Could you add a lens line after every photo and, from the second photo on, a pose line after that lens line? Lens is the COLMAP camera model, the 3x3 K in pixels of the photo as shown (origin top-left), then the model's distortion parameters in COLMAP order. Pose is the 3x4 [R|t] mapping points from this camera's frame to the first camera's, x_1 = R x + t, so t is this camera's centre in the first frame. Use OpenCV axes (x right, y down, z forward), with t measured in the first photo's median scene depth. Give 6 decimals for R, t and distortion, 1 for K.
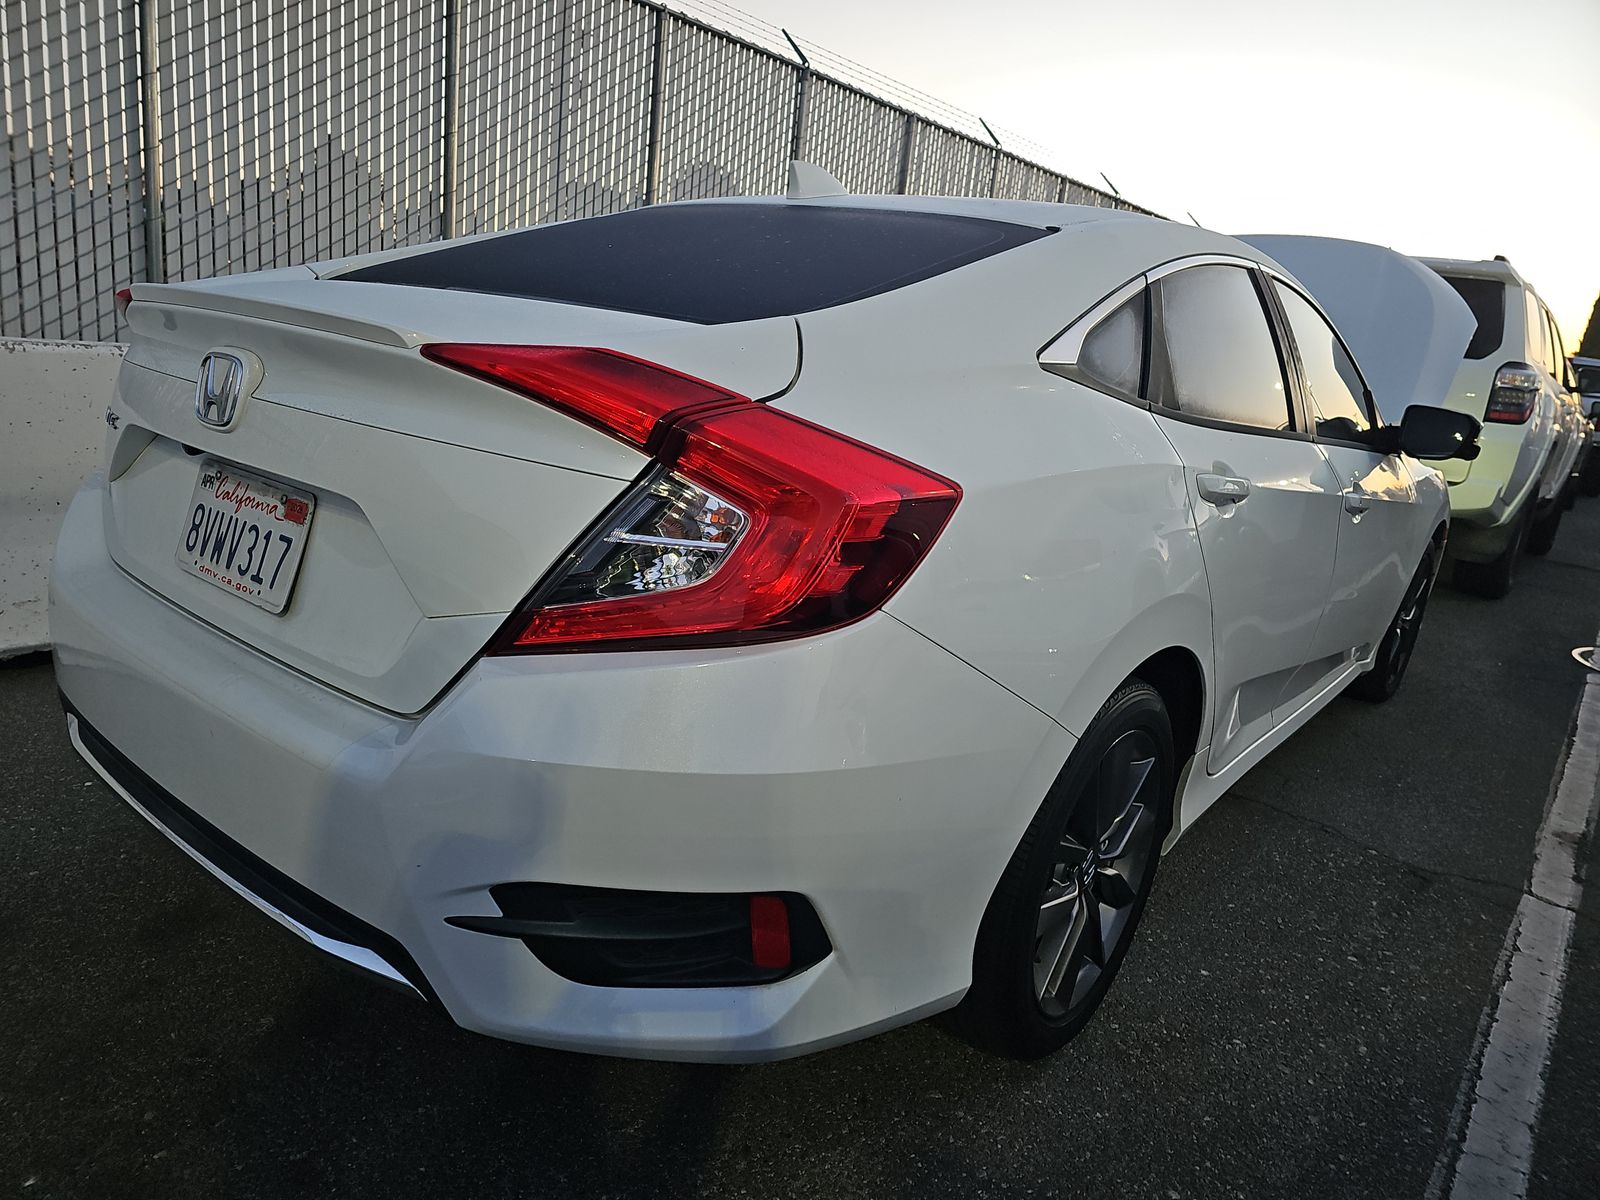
lens RADIAL K [[1059.2, 0, 797.5], [0, 1059.2, 600.8], [0, 0, 1]] dist [0.028035, -0.018902]
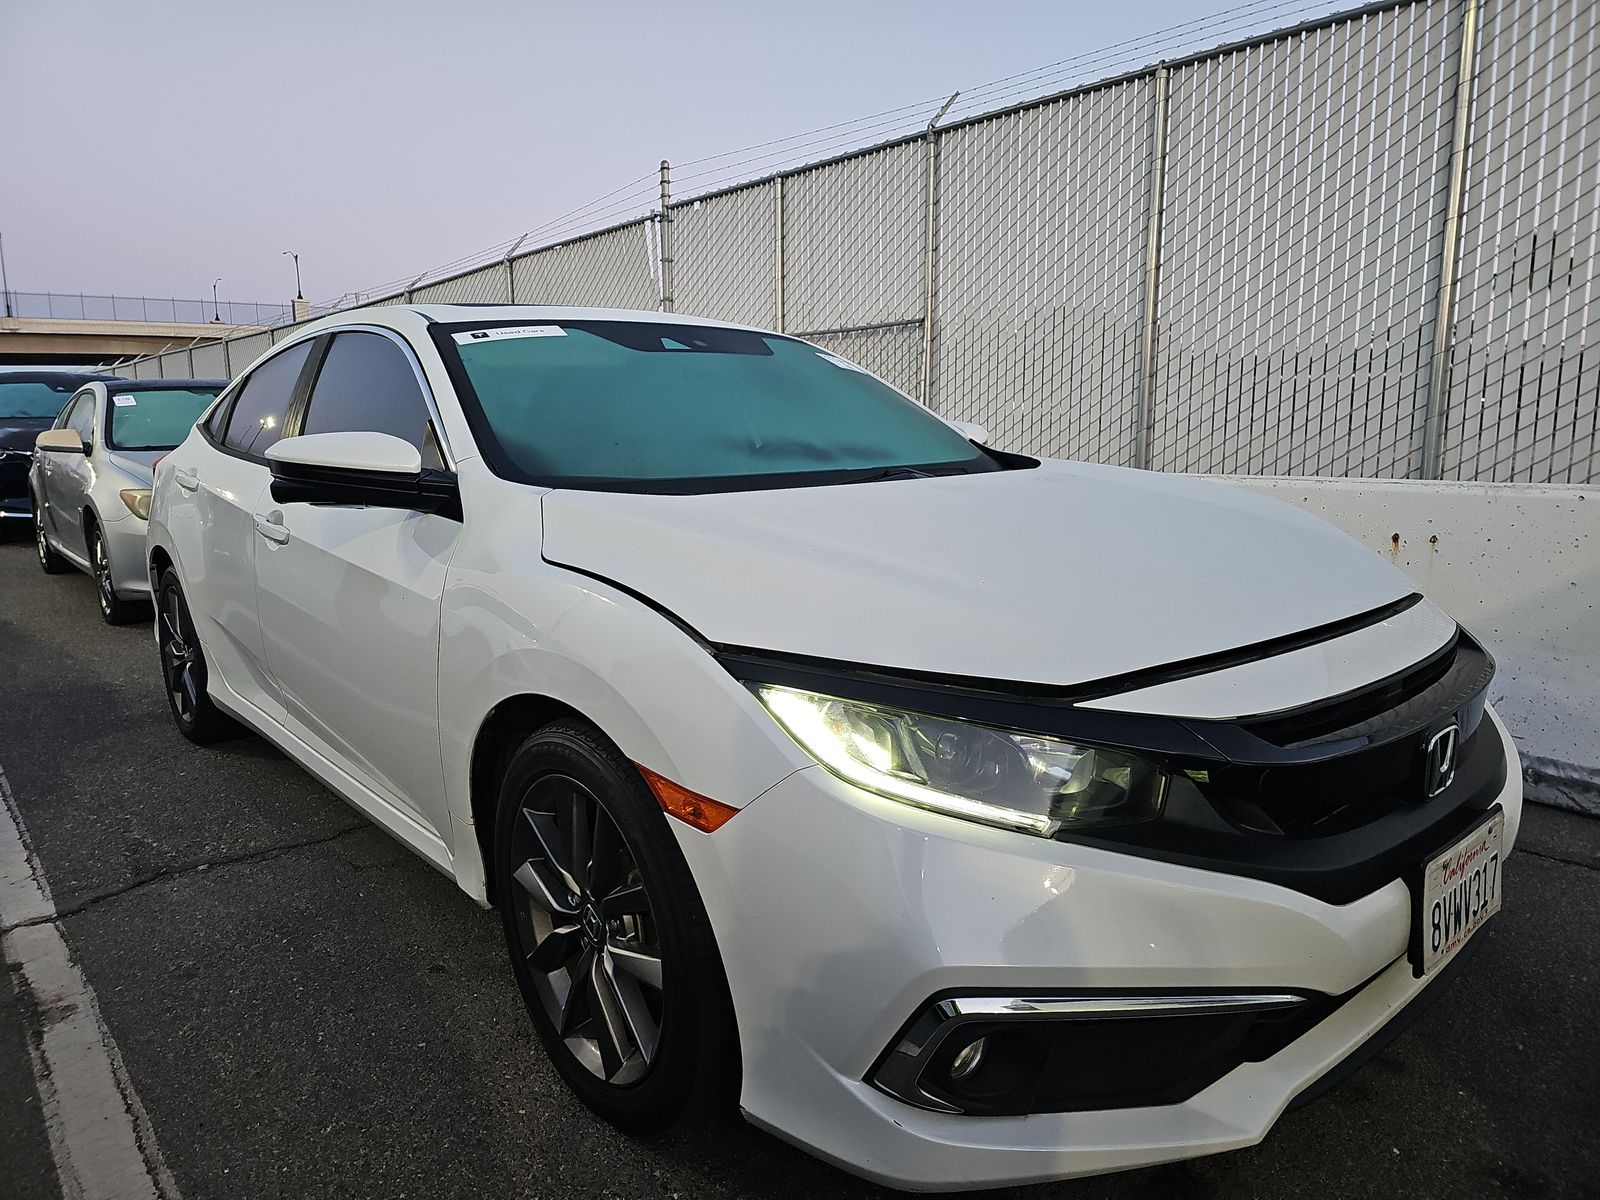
lens RADIAL K [[1059.2, 0, 802.3], [0, 1059.2, 596.8], [0, 0, 1]] dist [0.028035, -0.018902]
pose [[-0.176508, 0.036697, -0.983615, 1.338722], [-0.271687, 0.958667, 0.084520, -0.239180], [0.946061, 0.282154, -0.159242, 1.524958]]
